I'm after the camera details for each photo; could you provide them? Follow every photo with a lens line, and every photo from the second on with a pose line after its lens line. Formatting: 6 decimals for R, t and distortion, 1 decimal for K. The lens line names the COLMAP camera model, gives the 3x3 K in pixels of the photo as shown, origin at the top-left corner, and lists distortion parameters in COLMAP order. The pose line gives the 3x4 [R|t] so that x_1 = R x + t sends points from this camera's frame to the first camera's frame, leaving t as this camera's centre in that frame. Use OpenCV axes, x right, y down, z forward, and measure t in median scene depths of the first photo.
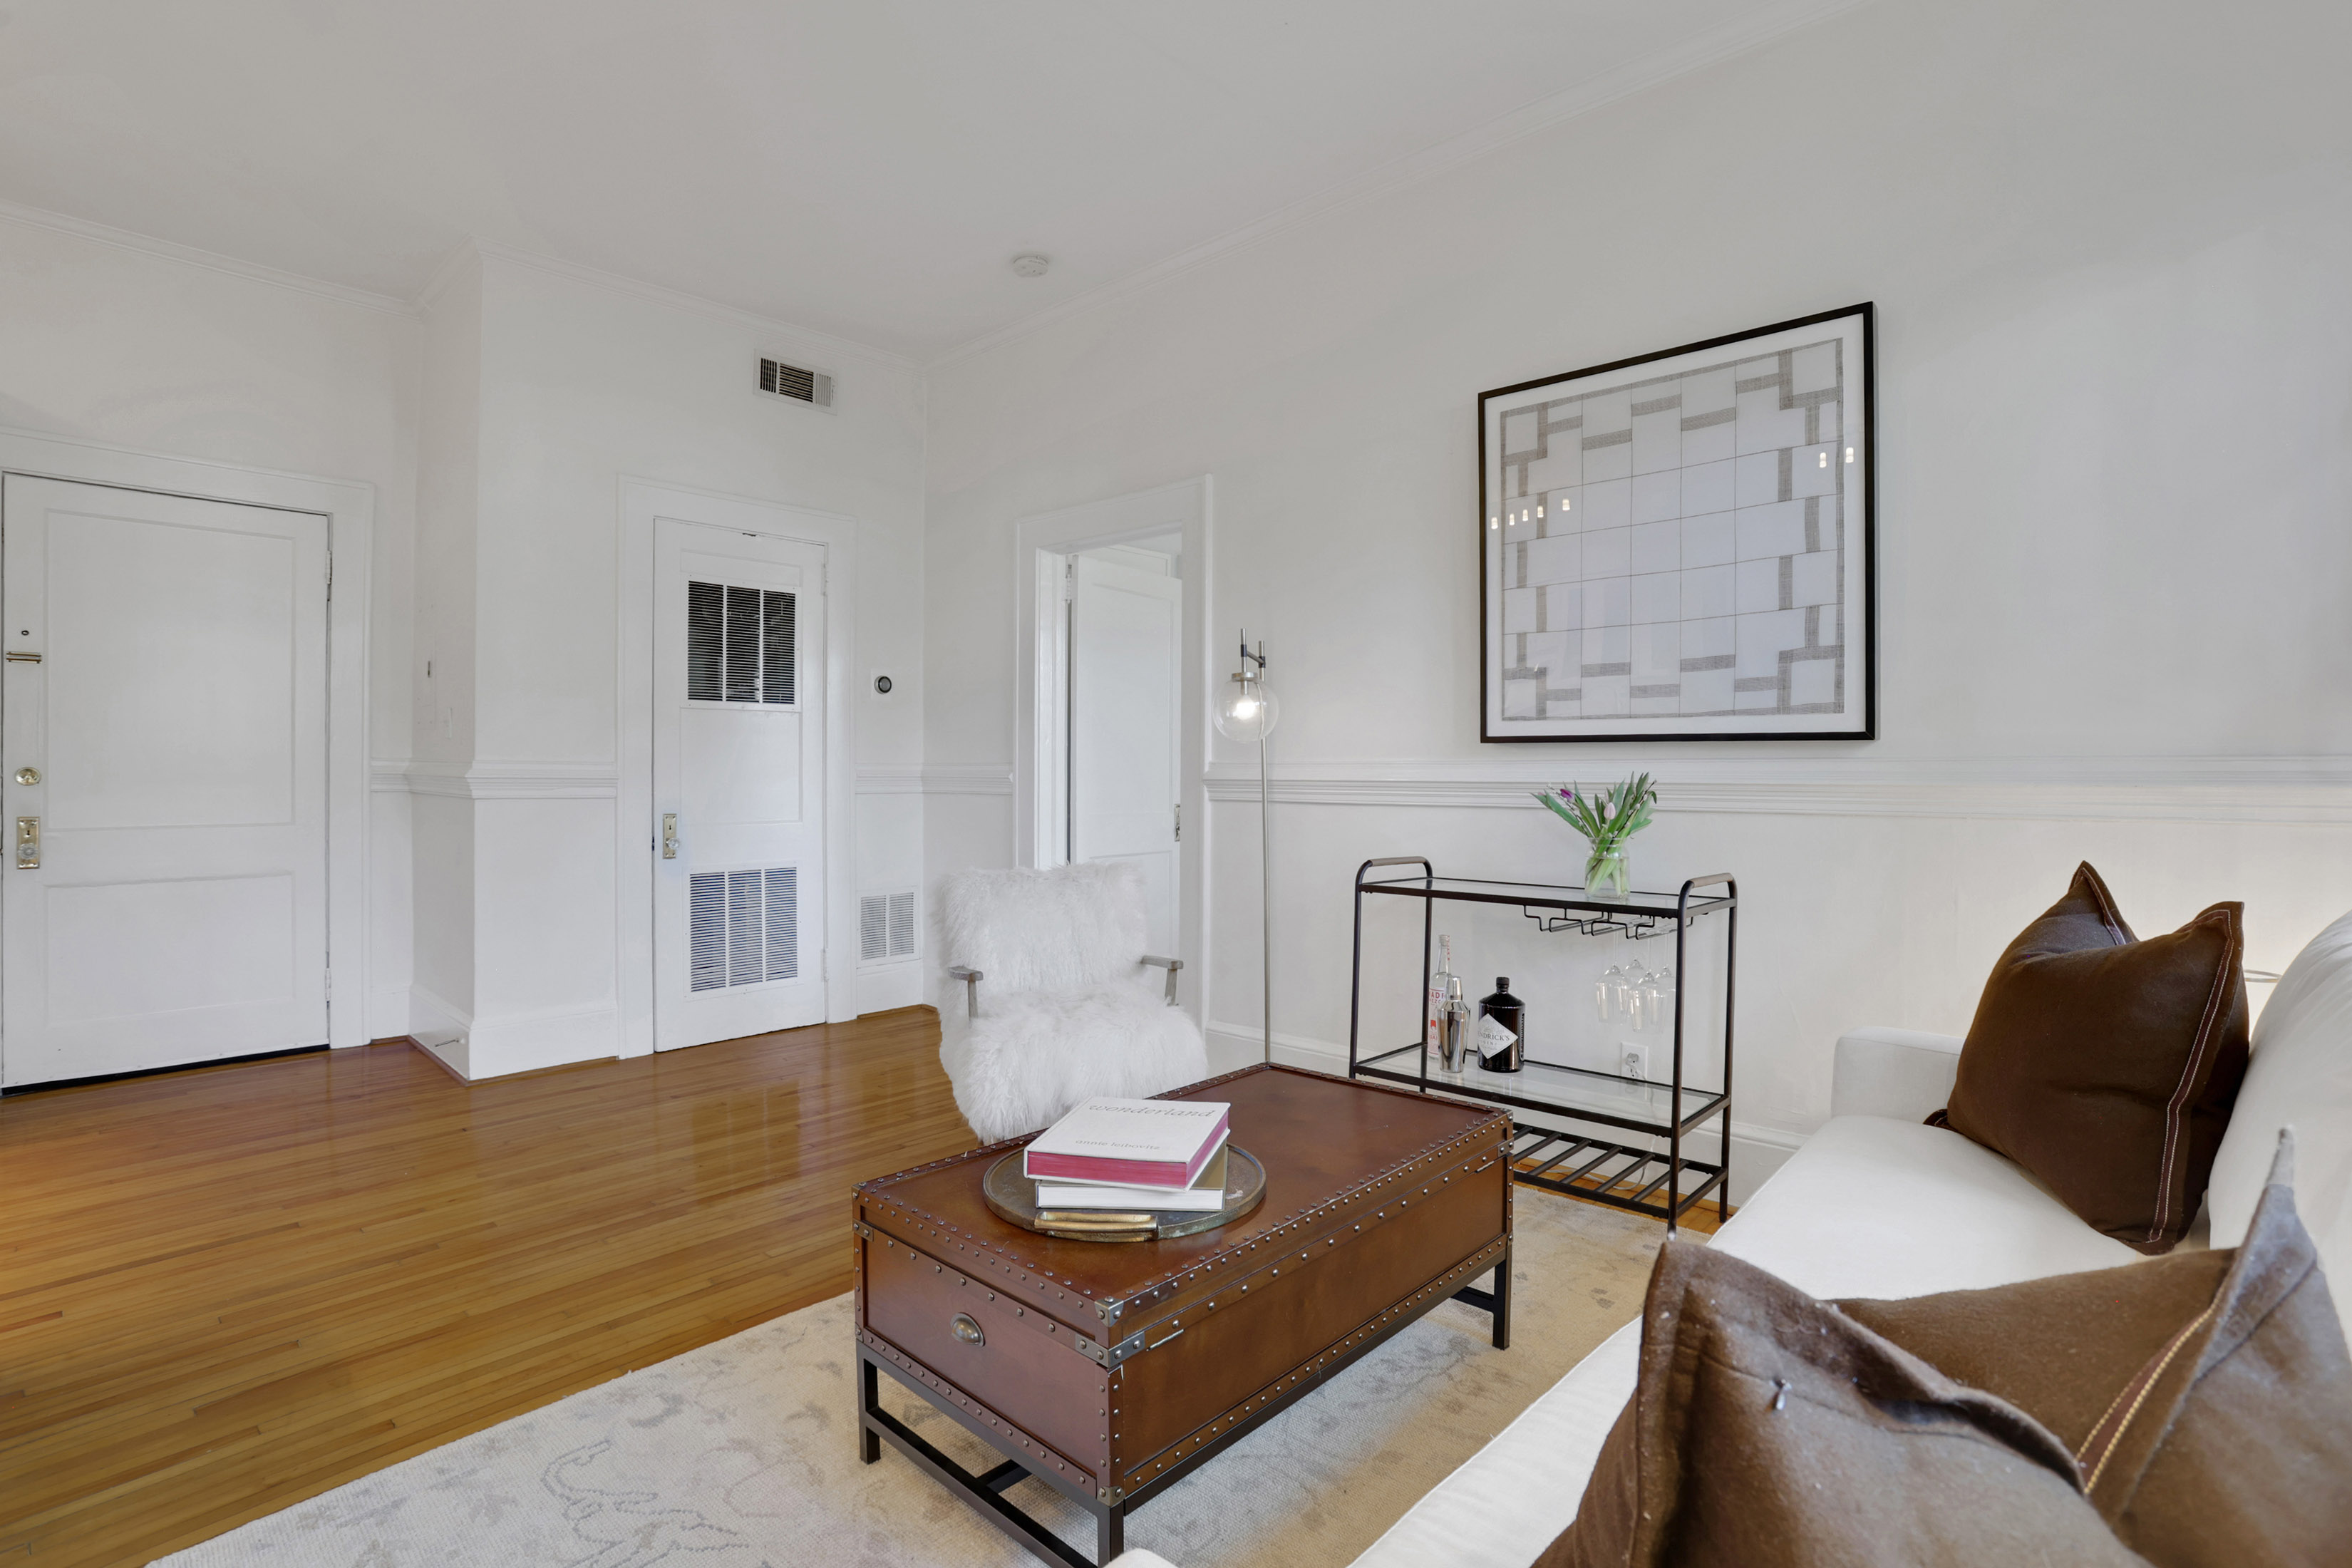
lens RADIAL K [[1161.4, 0, 1090.1], [0, 1161.4, 779.3], [0, 0, 1]] dist [-0.097174, 0.046673]
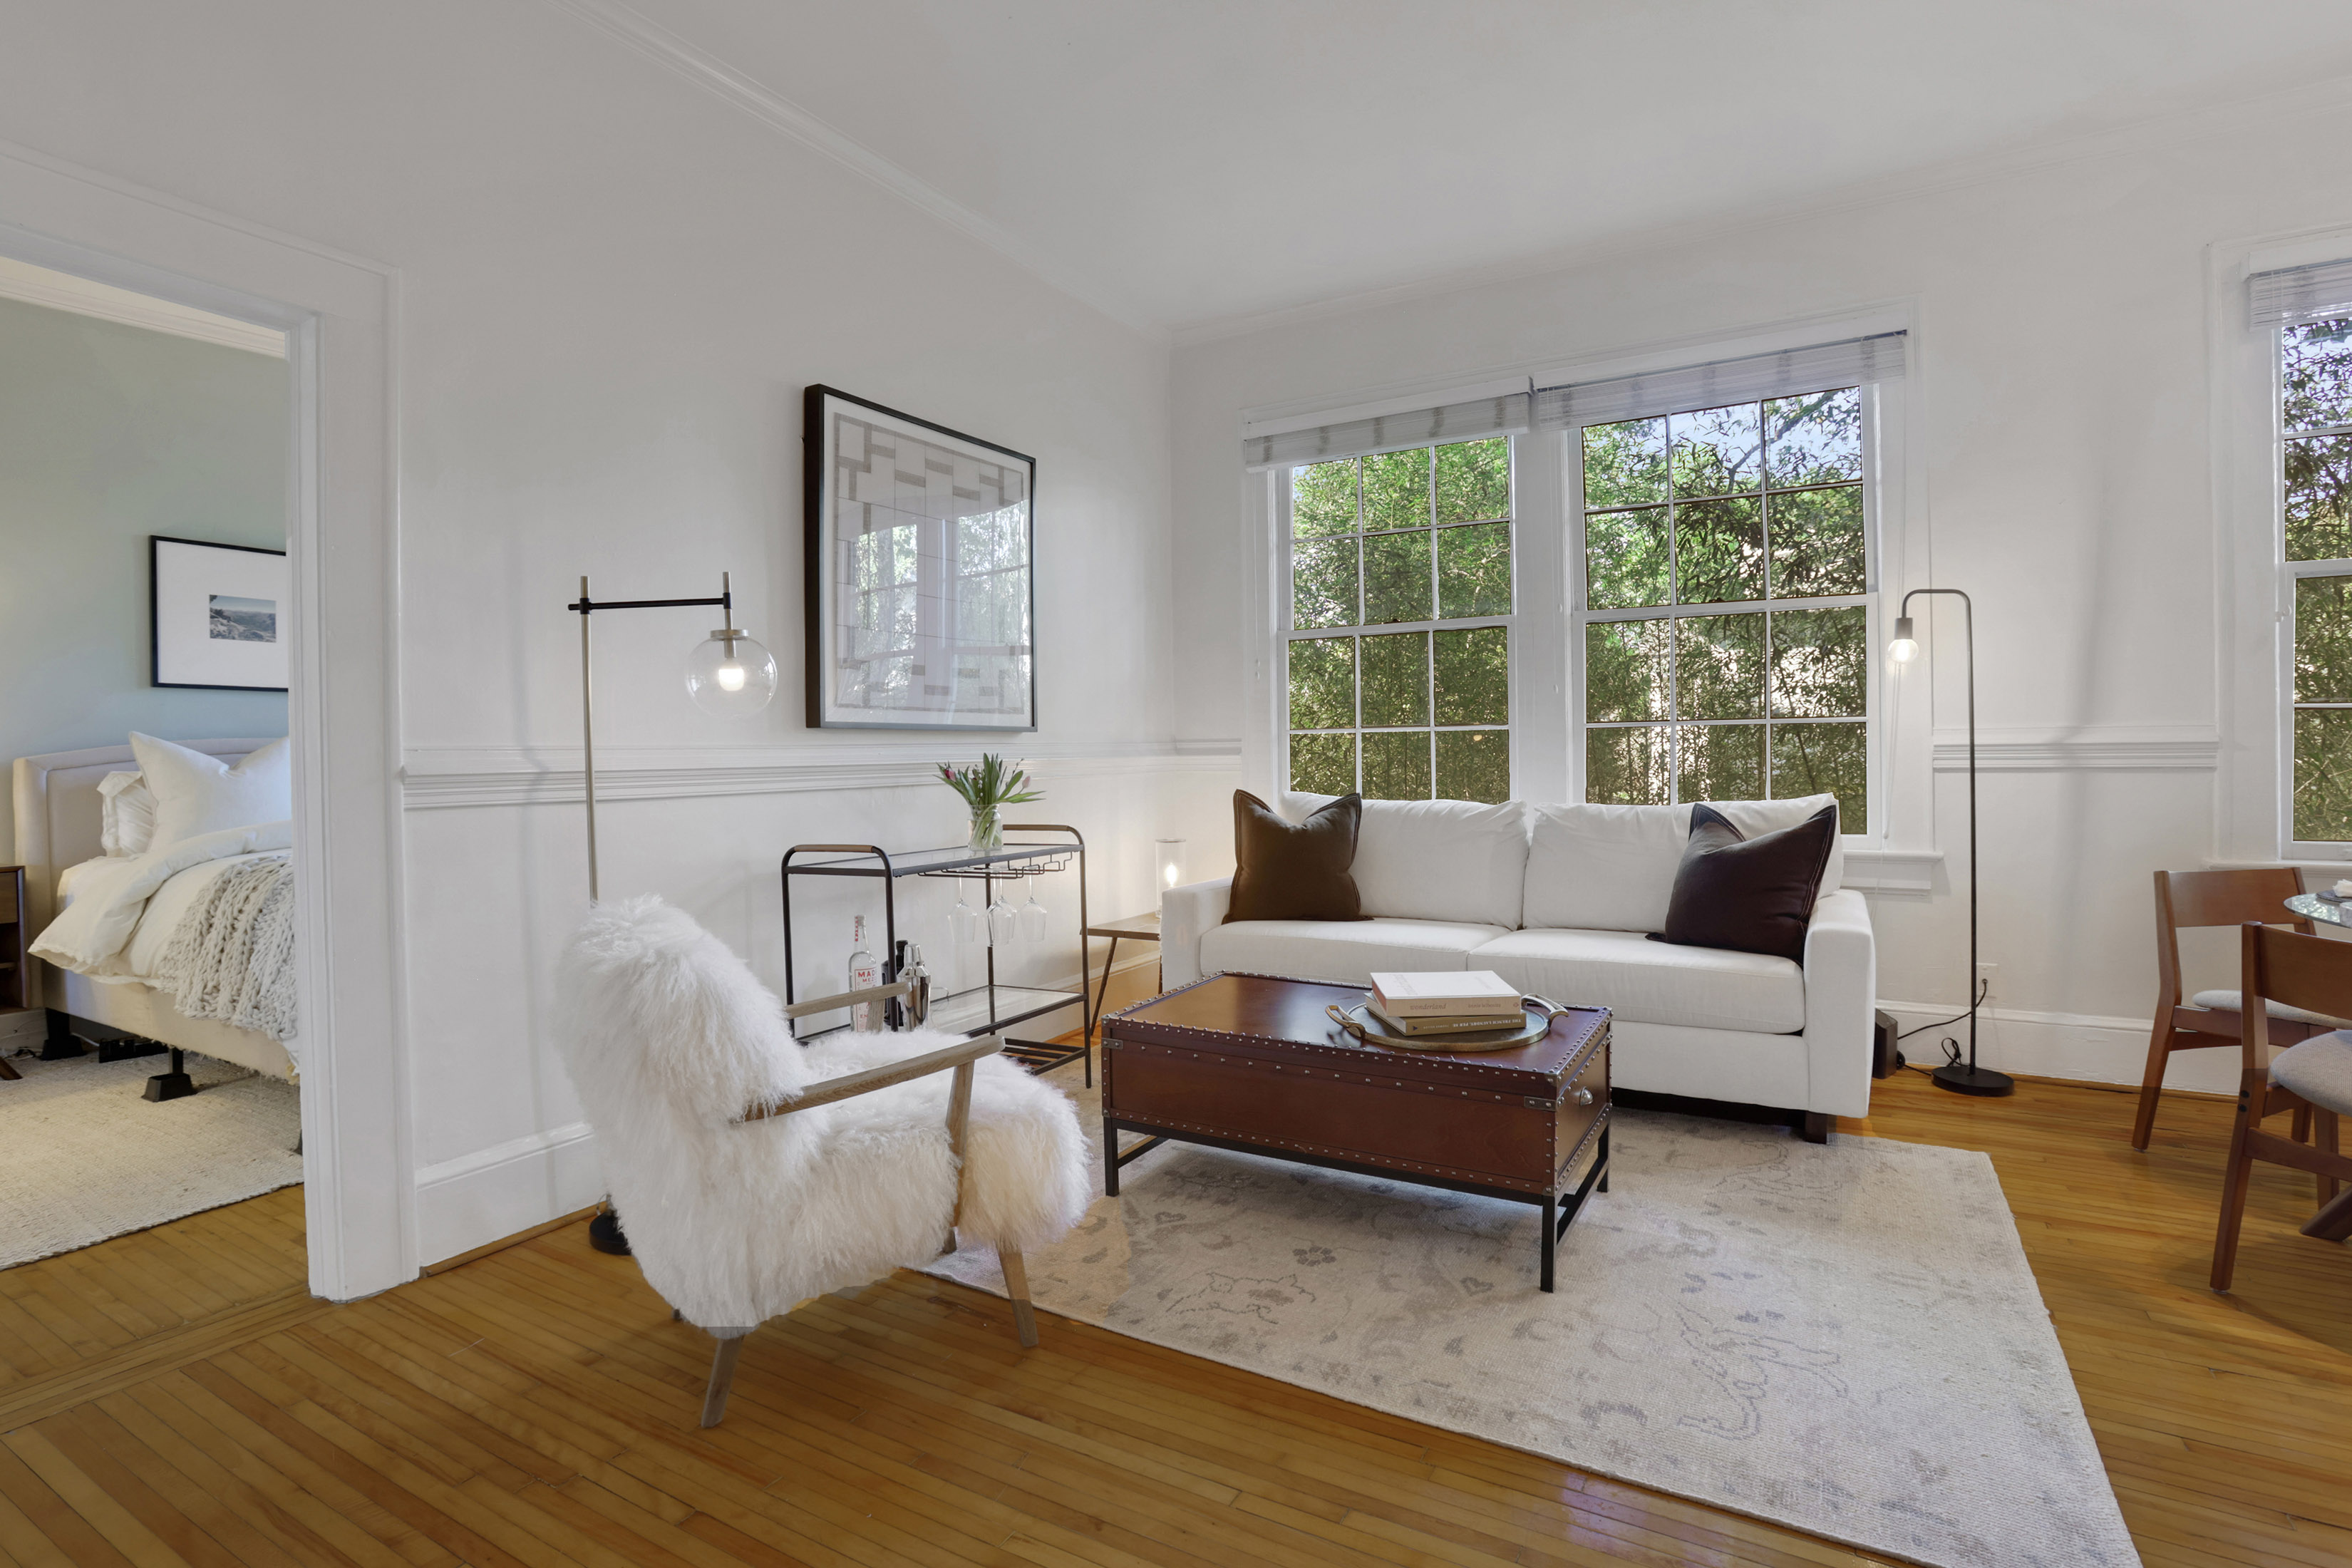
lens RADIAL K [[1168.2, 0, 1177.5], [0, 1168.2, 767.9], [0, 0, 1]] dist [-0.098433, 0.050938]
pose [[-0.295235, -0.007927, 0.955392, -0.798581], [0.024233, 0.999582, 0.015782, -0.004841], [-0.955117, 0.027811, -0.294920, 1.092770]]
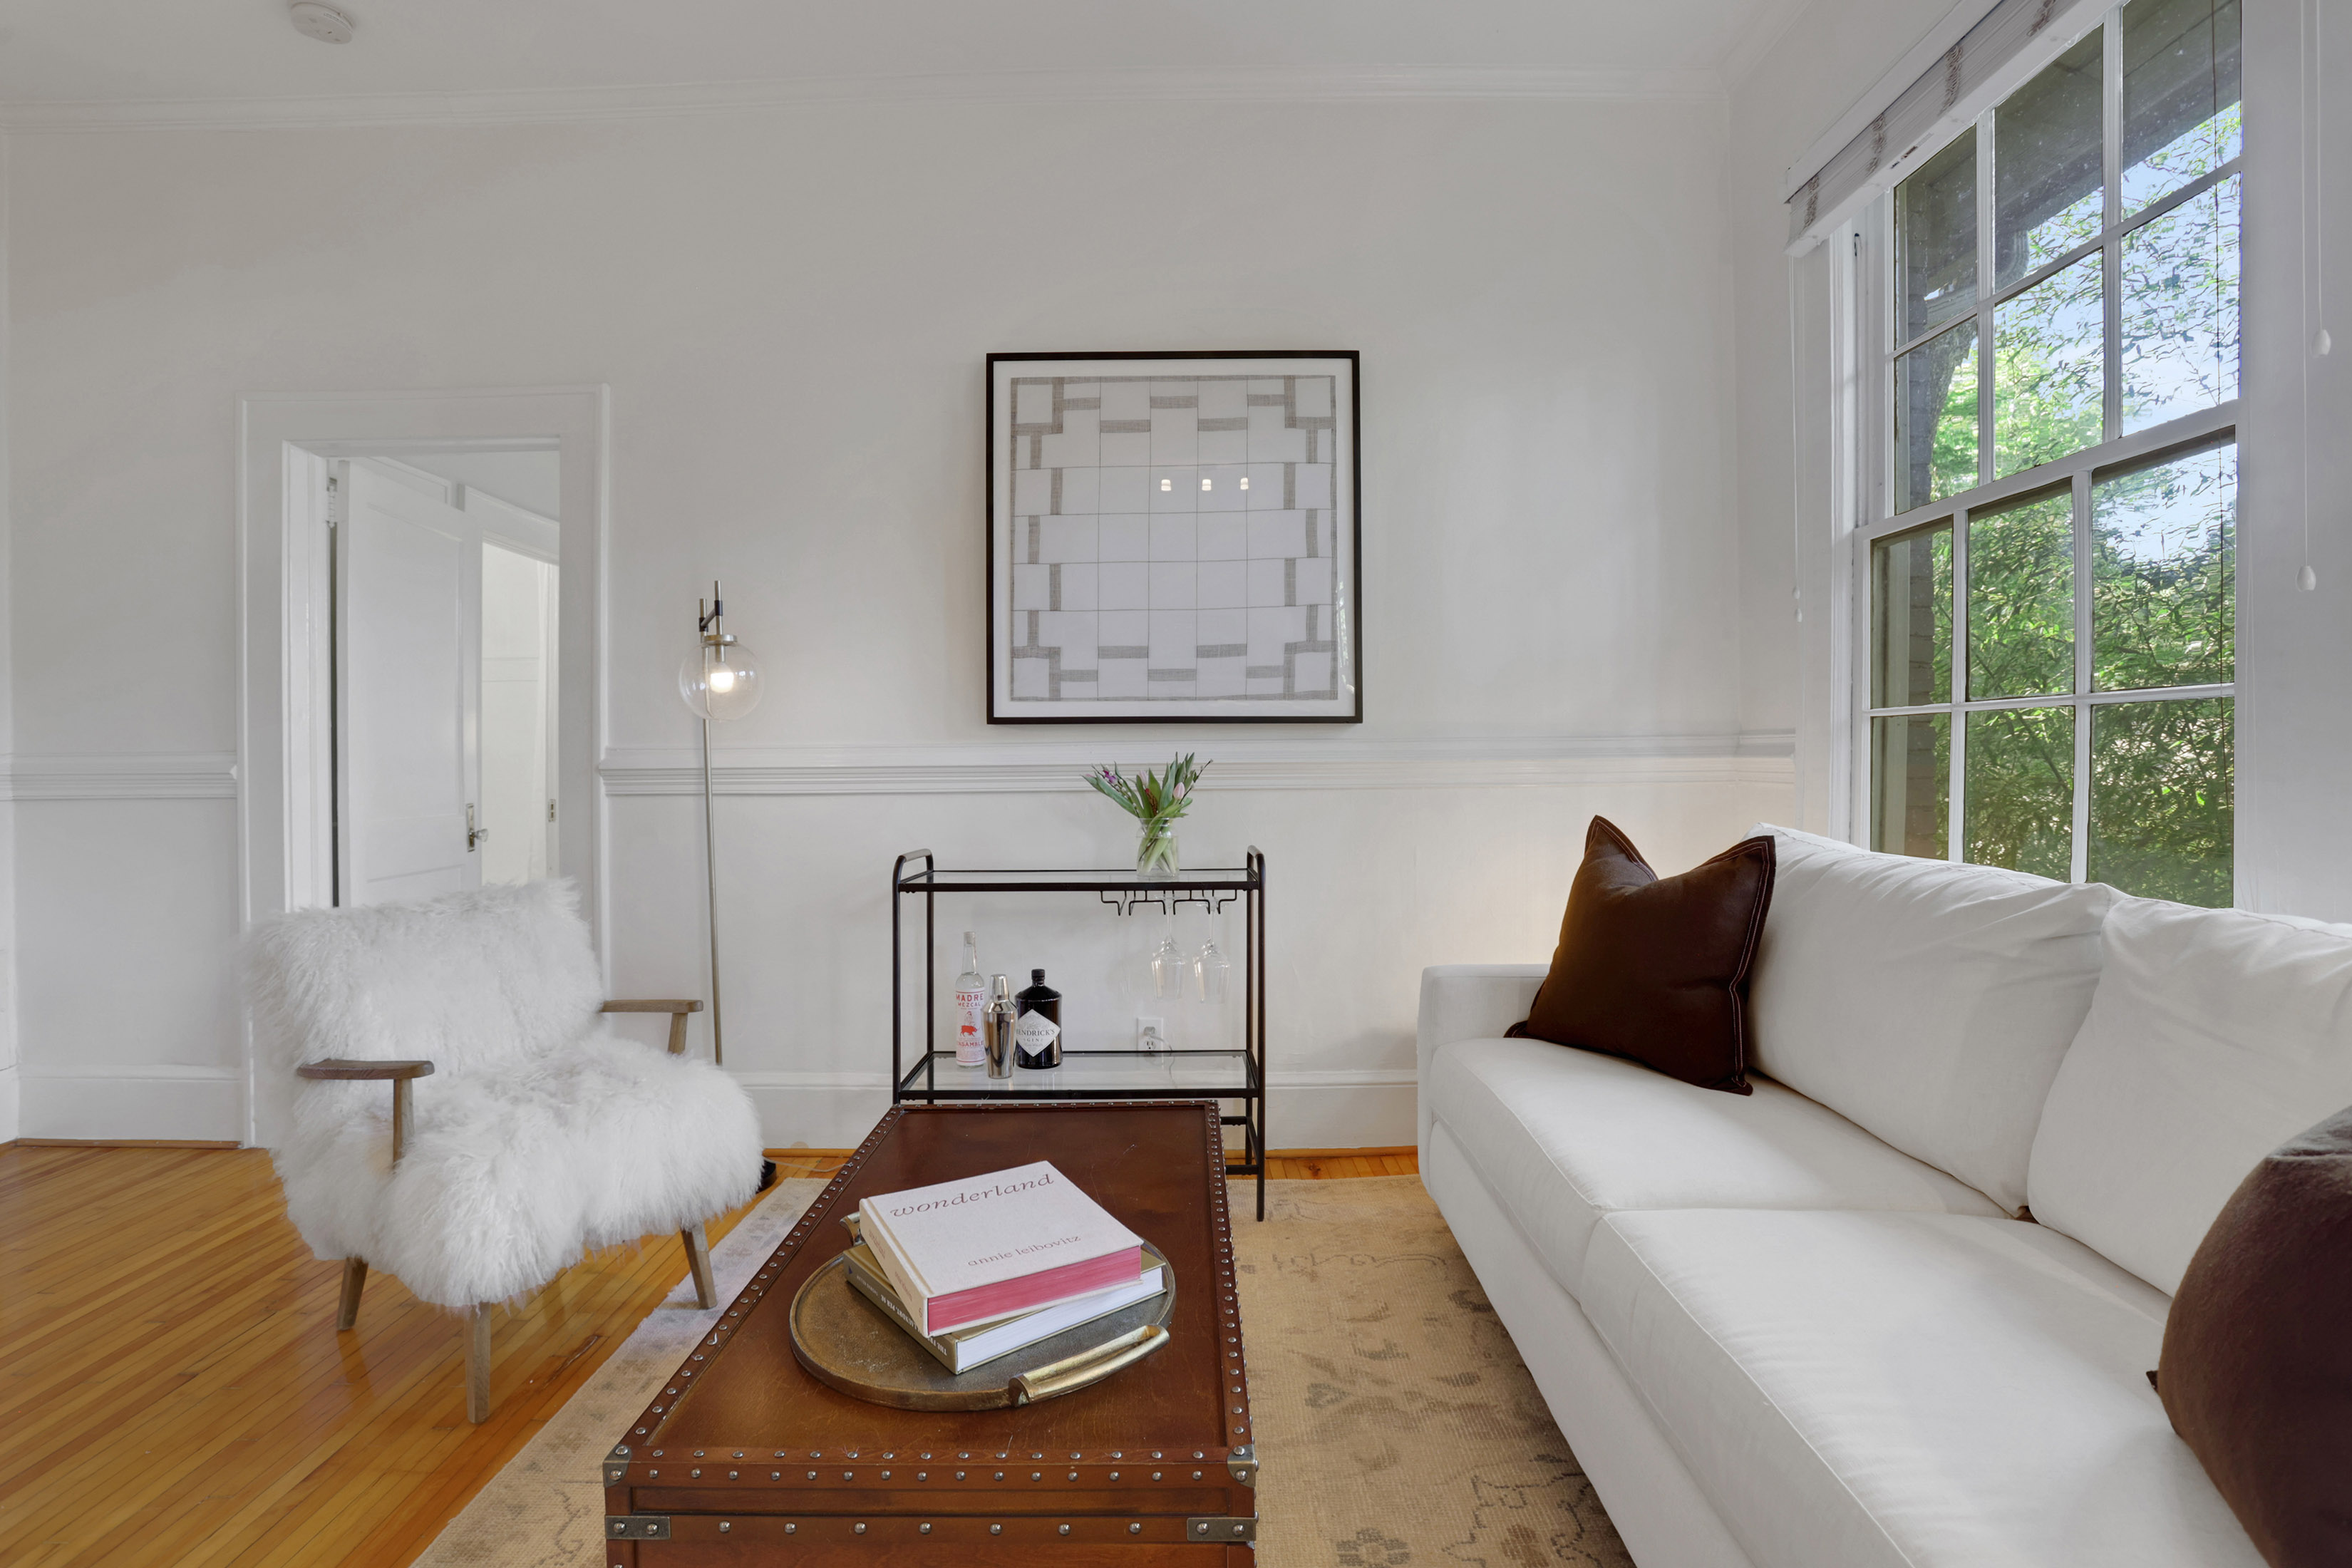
lens RADIAL K [[1168.2, 0, 1177.5], [0, 1168.2, 767.9], [0, 0, 1]] dist [-0.098433, 0.050938]
pose [[0.691596, -0.014532, 0.722138, -0.264136], [0.015757, 0.999863, 0.005030, 0.002000], [-0.722112, 0.007900, 0.691731, 0.248847]]
